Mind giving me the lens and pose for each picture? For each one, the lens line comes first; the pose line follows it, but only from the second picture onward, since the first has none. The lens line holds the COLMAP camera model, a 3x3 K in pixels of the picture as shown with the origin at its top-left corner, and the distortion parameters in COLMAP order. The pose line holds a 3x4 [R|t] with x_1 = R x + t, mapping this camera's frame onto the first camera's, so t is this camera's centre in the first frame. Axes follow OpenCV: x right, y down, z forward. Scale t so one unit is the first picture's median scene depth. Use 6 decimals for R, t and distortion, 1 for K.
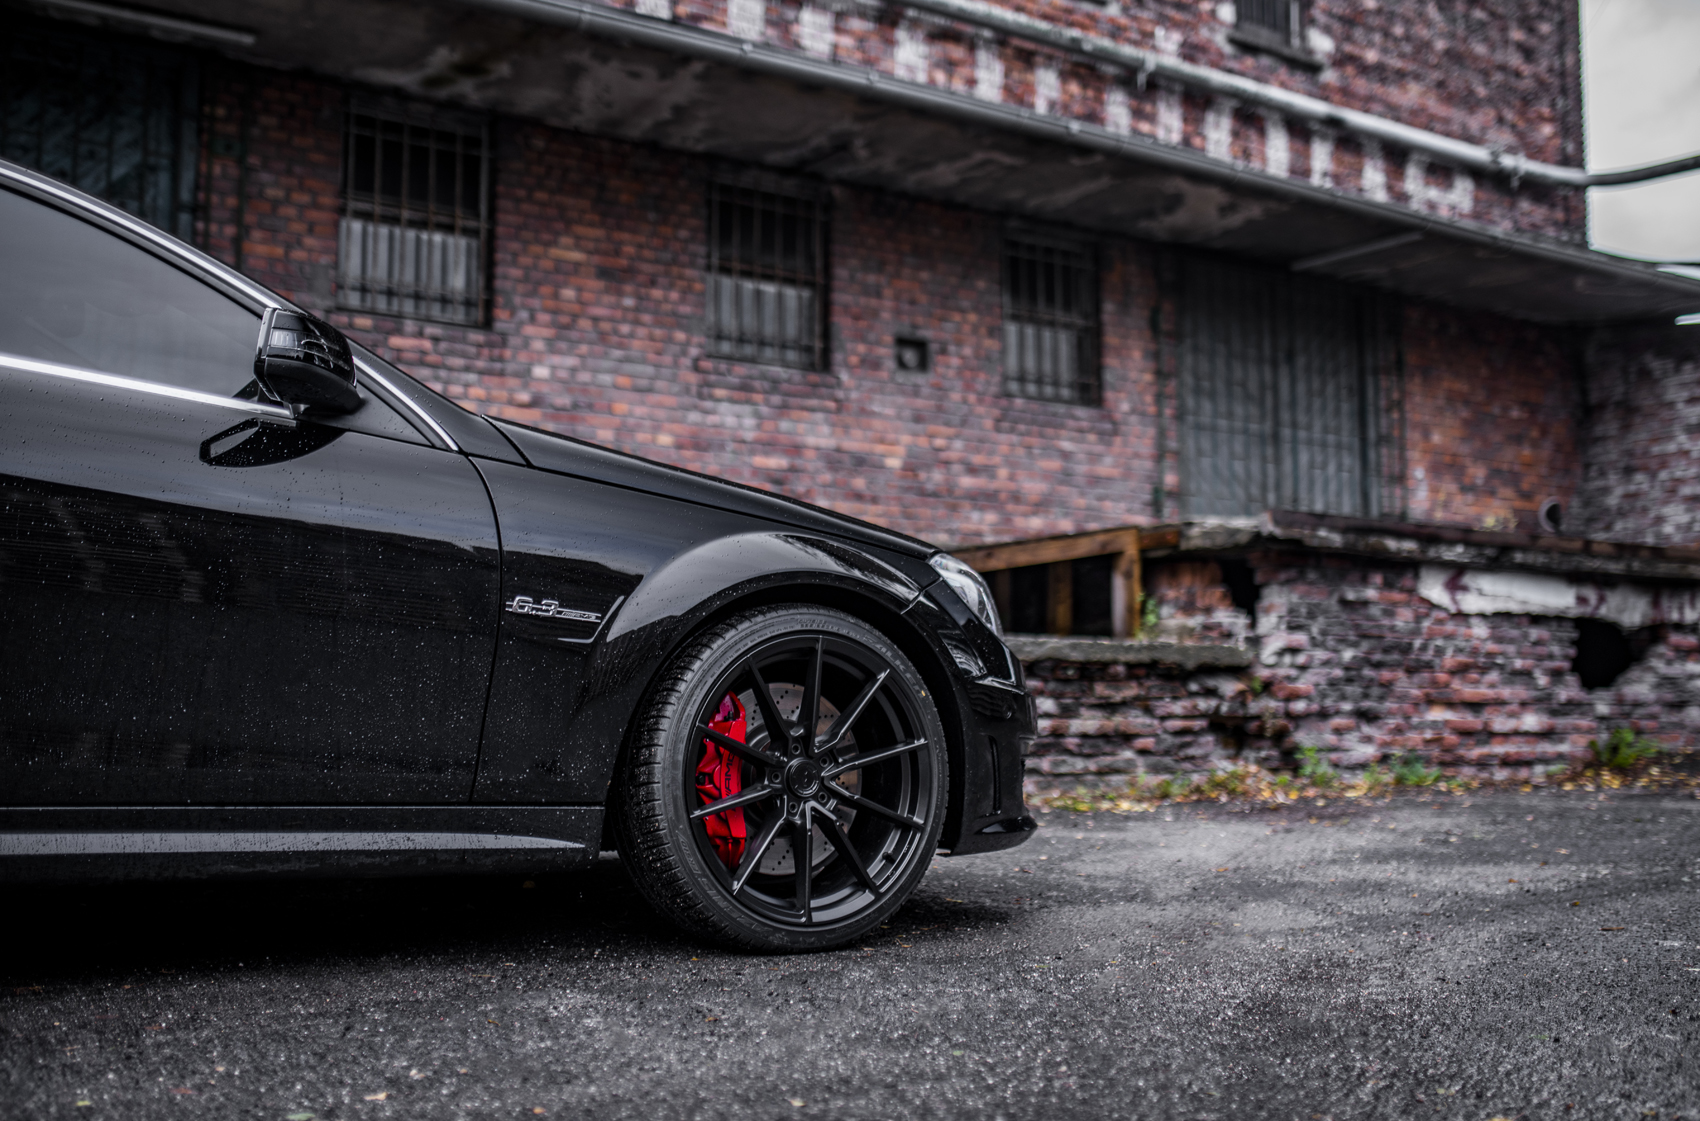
lens RADIAL K [[1640.3, 0, 850.0], [0, 1640.3, 560.5], [0, 0, 1]] dist [-0.065188, 0.091863]
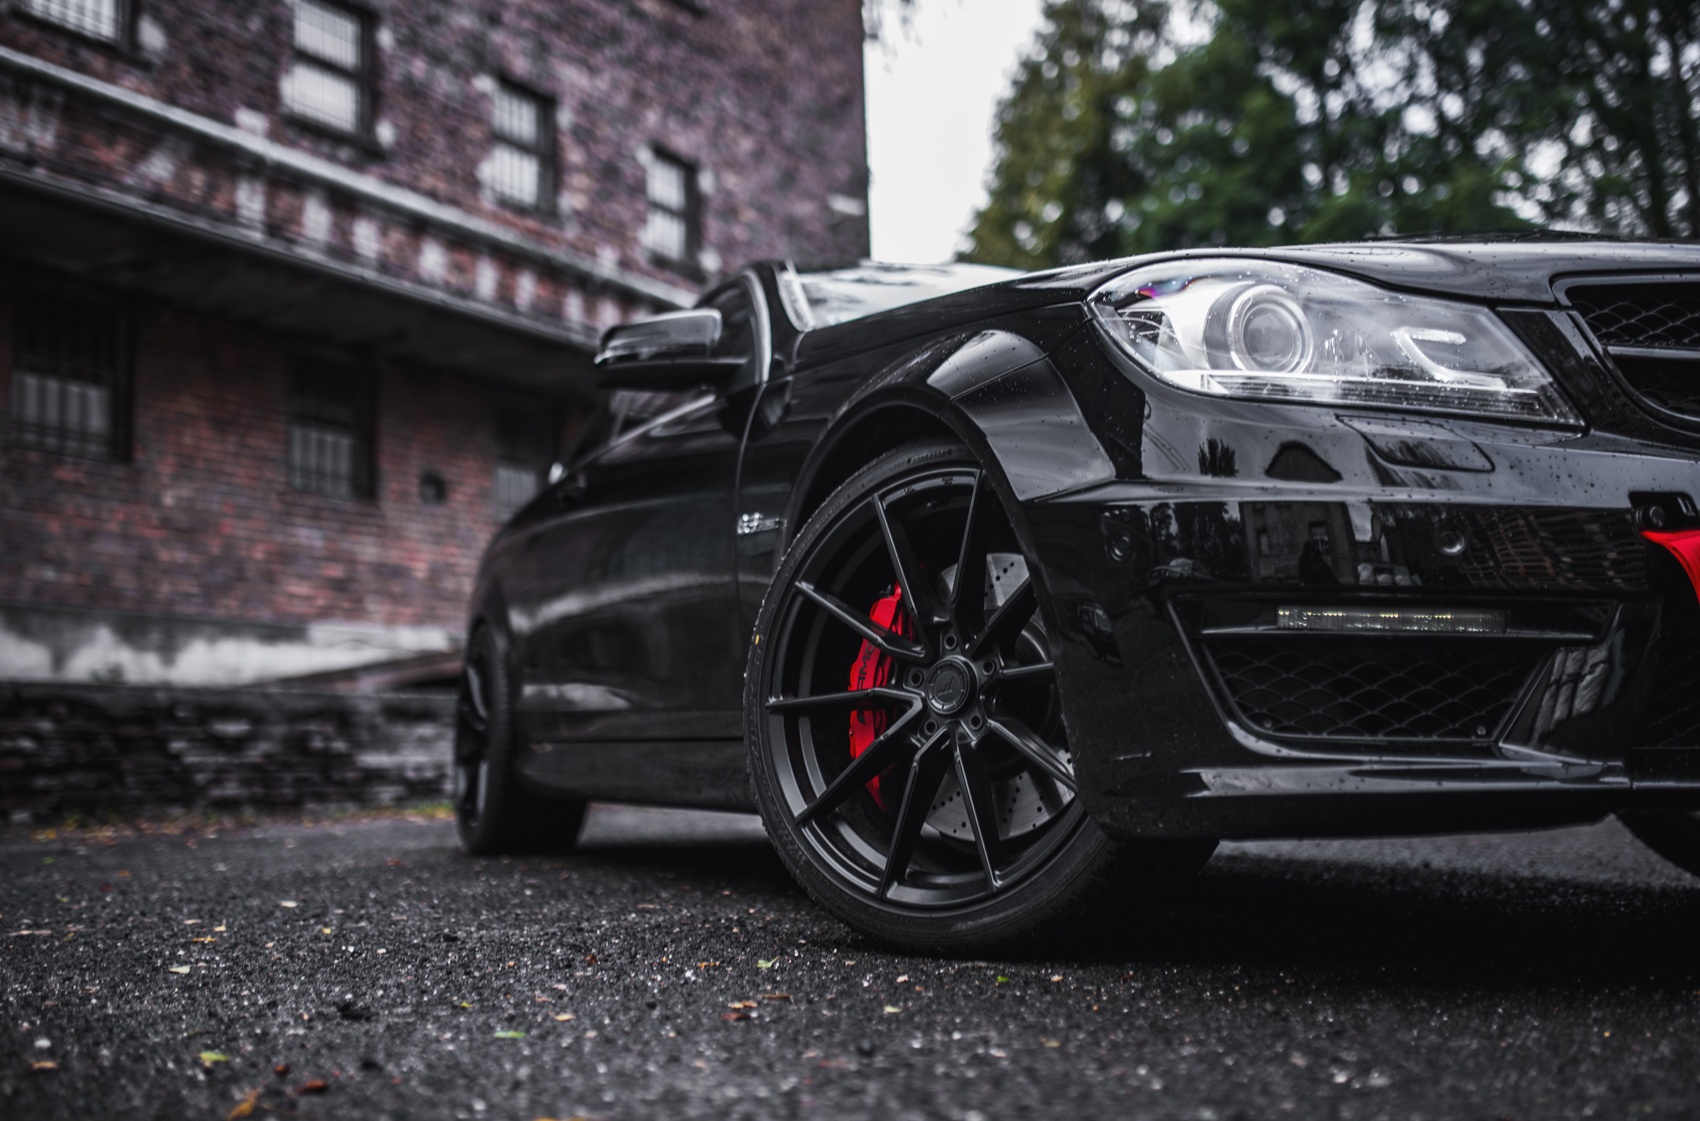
lens RADIAL K [[1640.3, 0, 850.0], [0, 1640.3, 560.5], [0, 0, 1]] dist [-0.065188, 0.091863]
pose [[0.901847, 0.021725, 0.431509, -0.224974], [-0.000081, 0.998744, -0.050113, -0.004627], [-0.432055, 0.045160, 0.900716, -0.314227]]
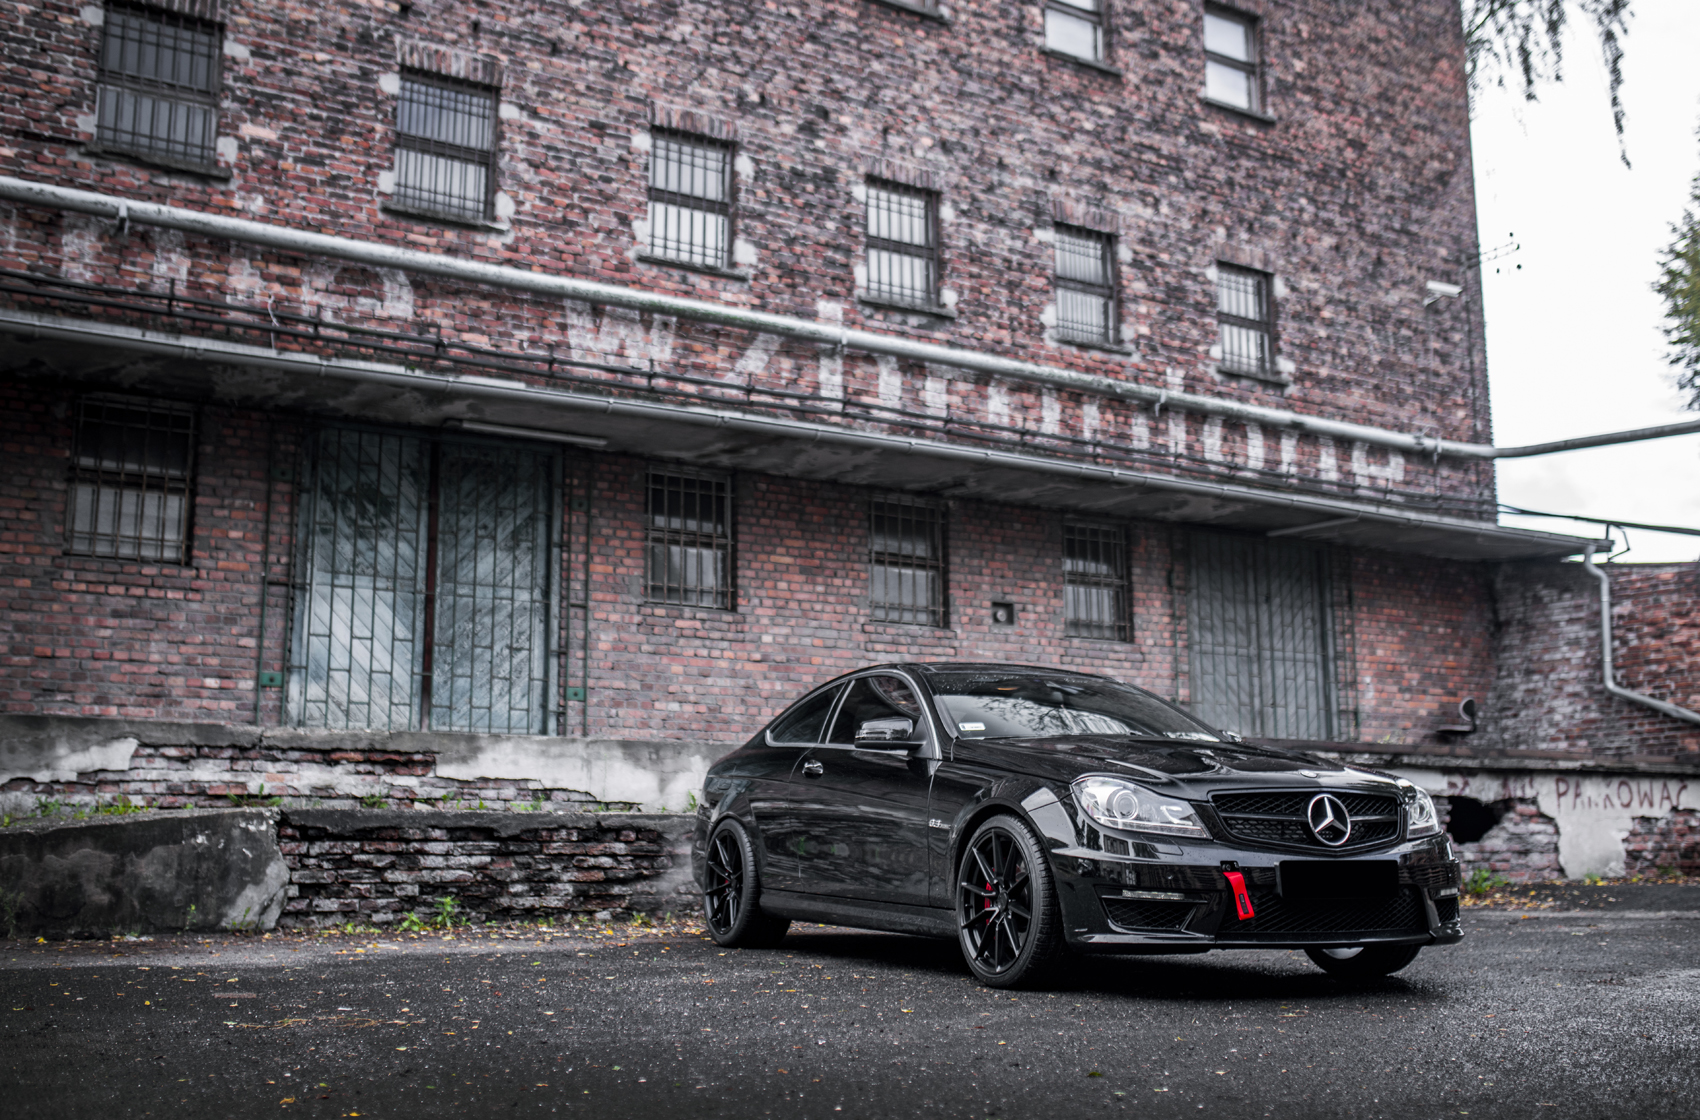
lens RADIAL K [[1748.9, 0, 850.0], [0, 1748.9, 560.0], [0, 0, 1]] dist [-0.069344, 0.117984]
pose [[0.999942, -0.008519, 0.006632, -0.108097], [0.009017, 0.996823, -0.079135, -0.052369], [-0.005937, 0.079191, 0.996842, -0.544629]]
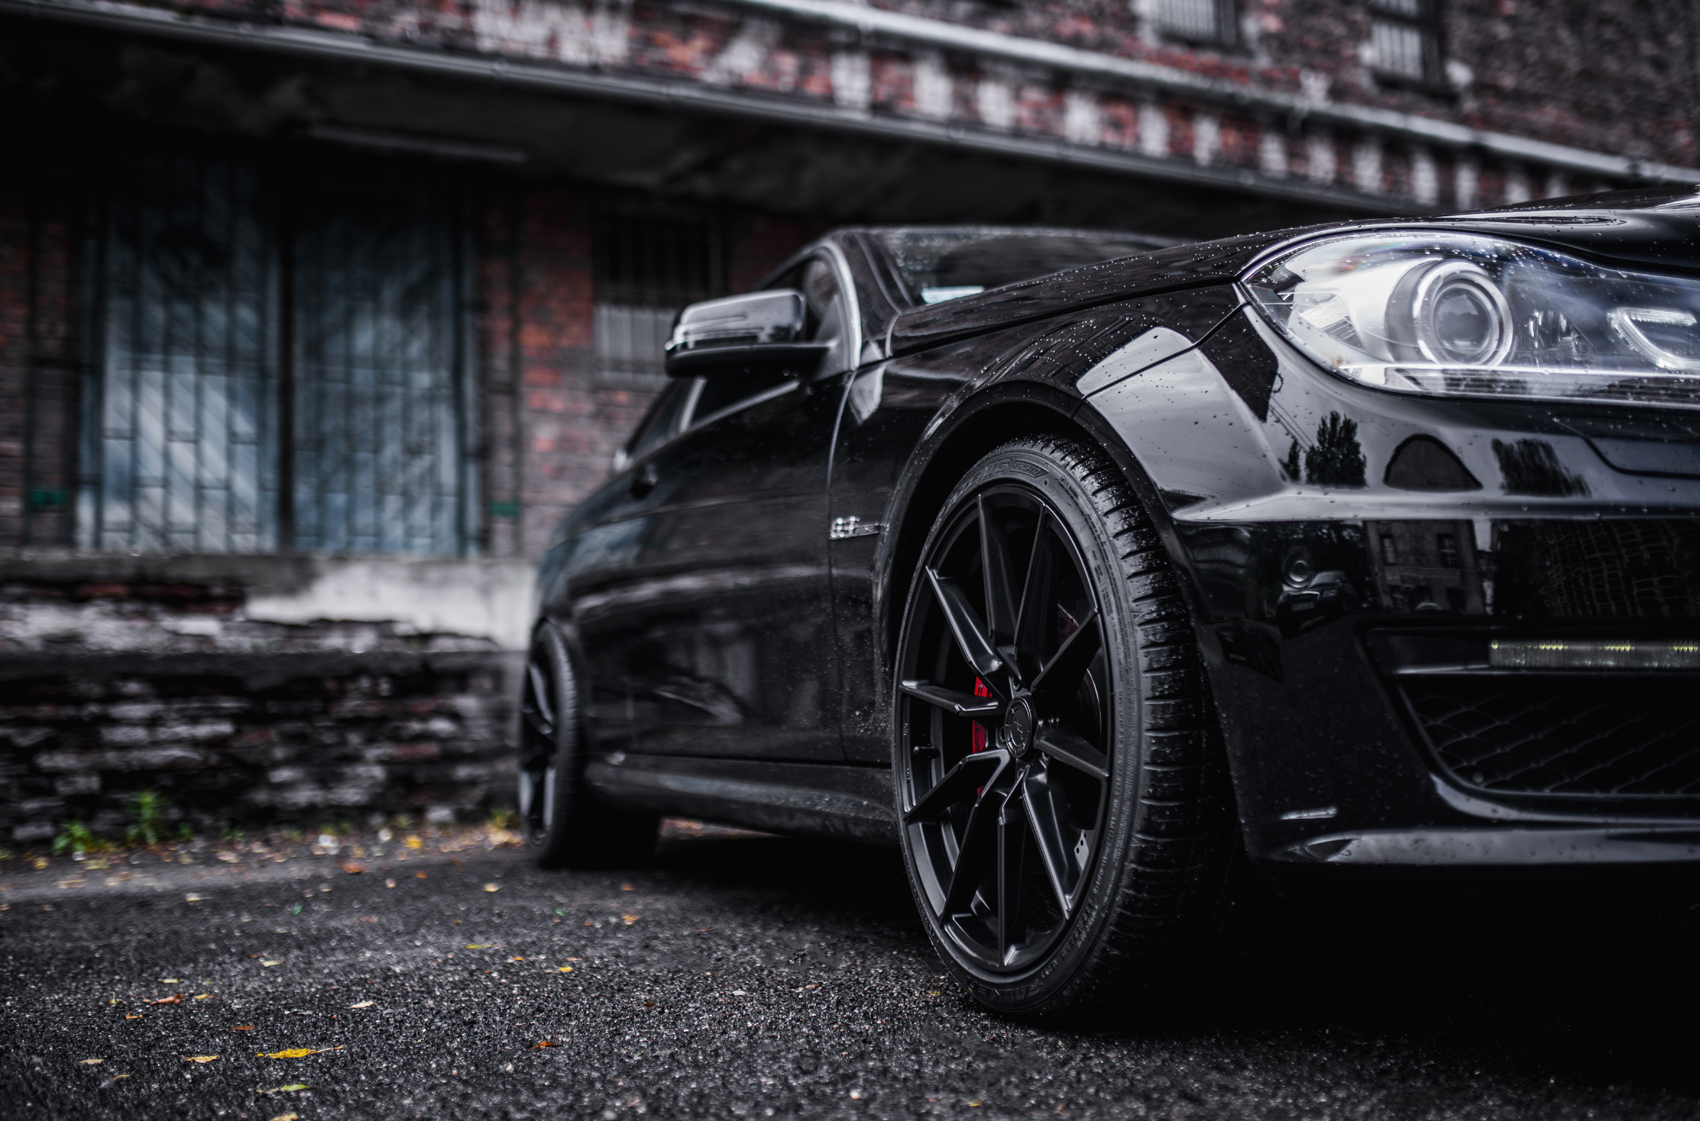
lens RADIAL K [[1680.3, 0, 866.9], [0, 1680.3, 566.0], [0, 0, 1]] dist [-0.067310, 0.094524]
pose [[0.996740, -0.055032, -0.058995, -0.057784], [0.053864, 0.998323, -0.021214, 0.003288], [0.060063, 0.017967, 0.998033, -0.115352]]
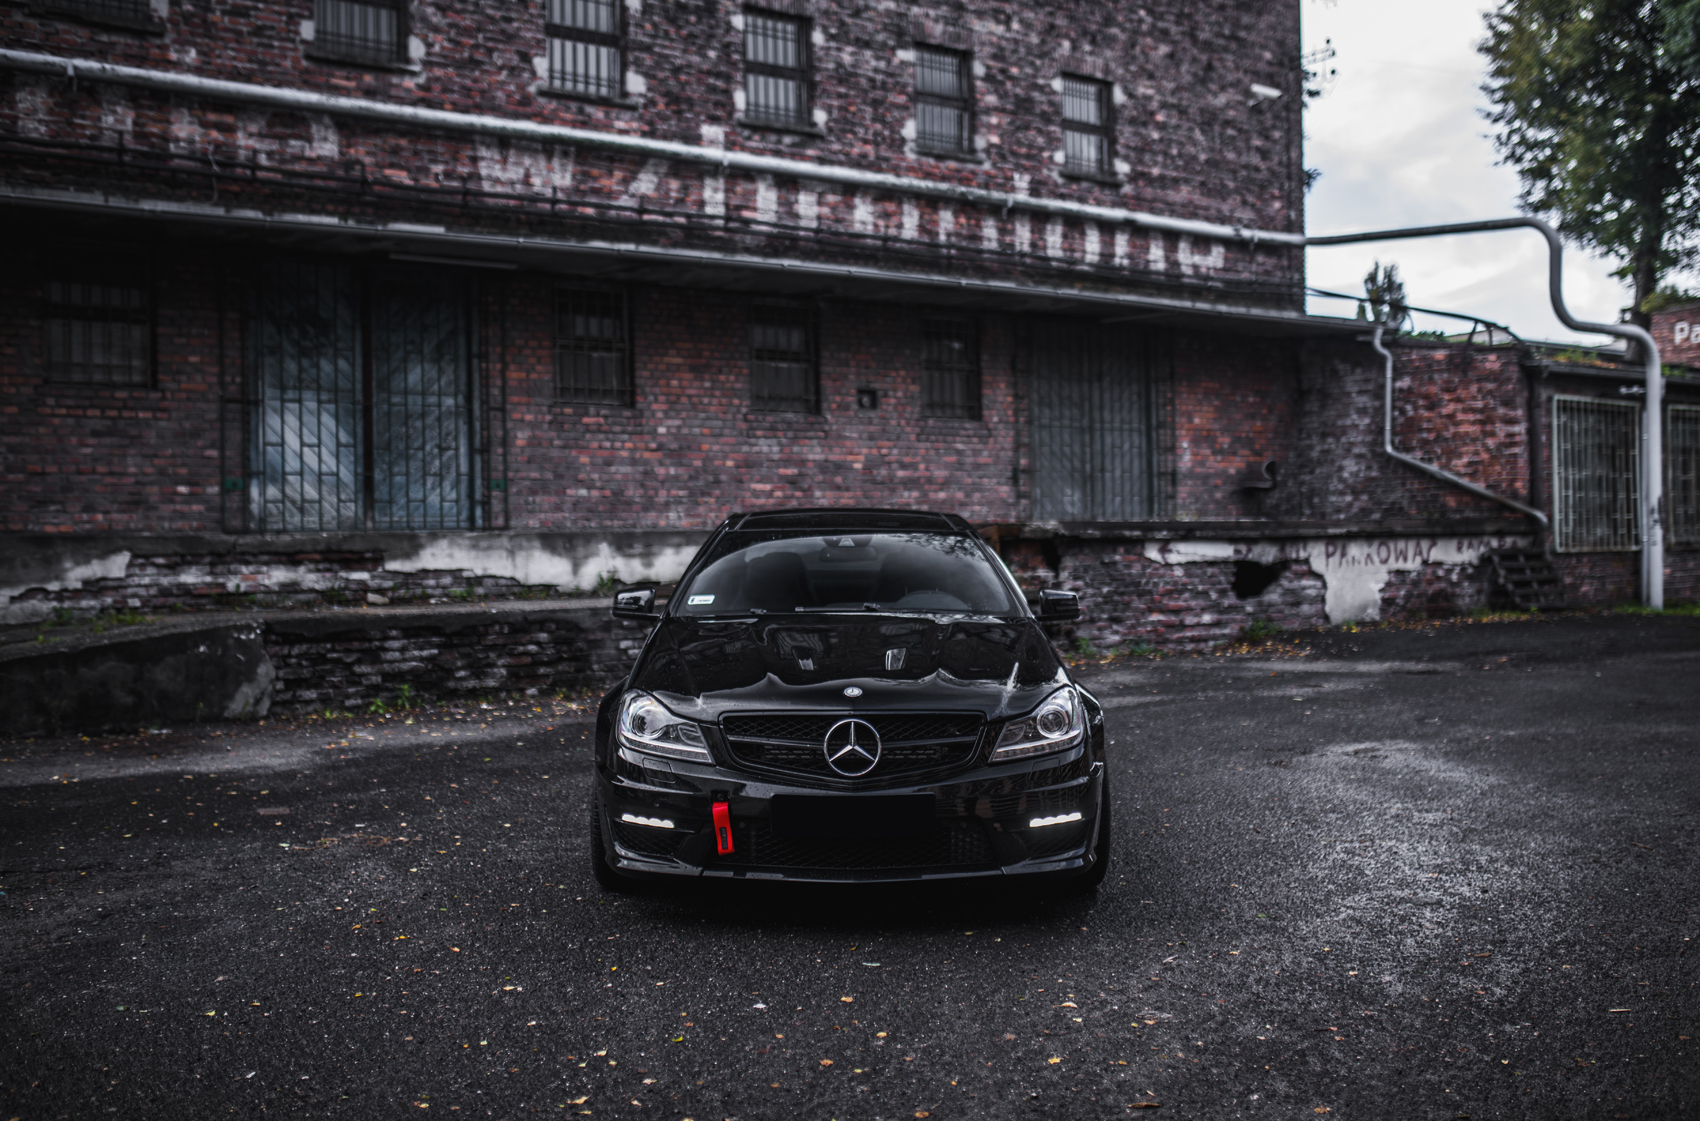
lens RADIAL K [[1670.7, 0, 865.7], [0, 1670.7, 556.2], [0, 0, 1]] dist [-0.066164, 0.105192]
pose [[0.996955, -0.022679, 0.074607, -0.095150], [0.015217, 0.994961, 0.099106, -0.136658], [-0.076479, -0.097668, 0.992276, -0.708092]]
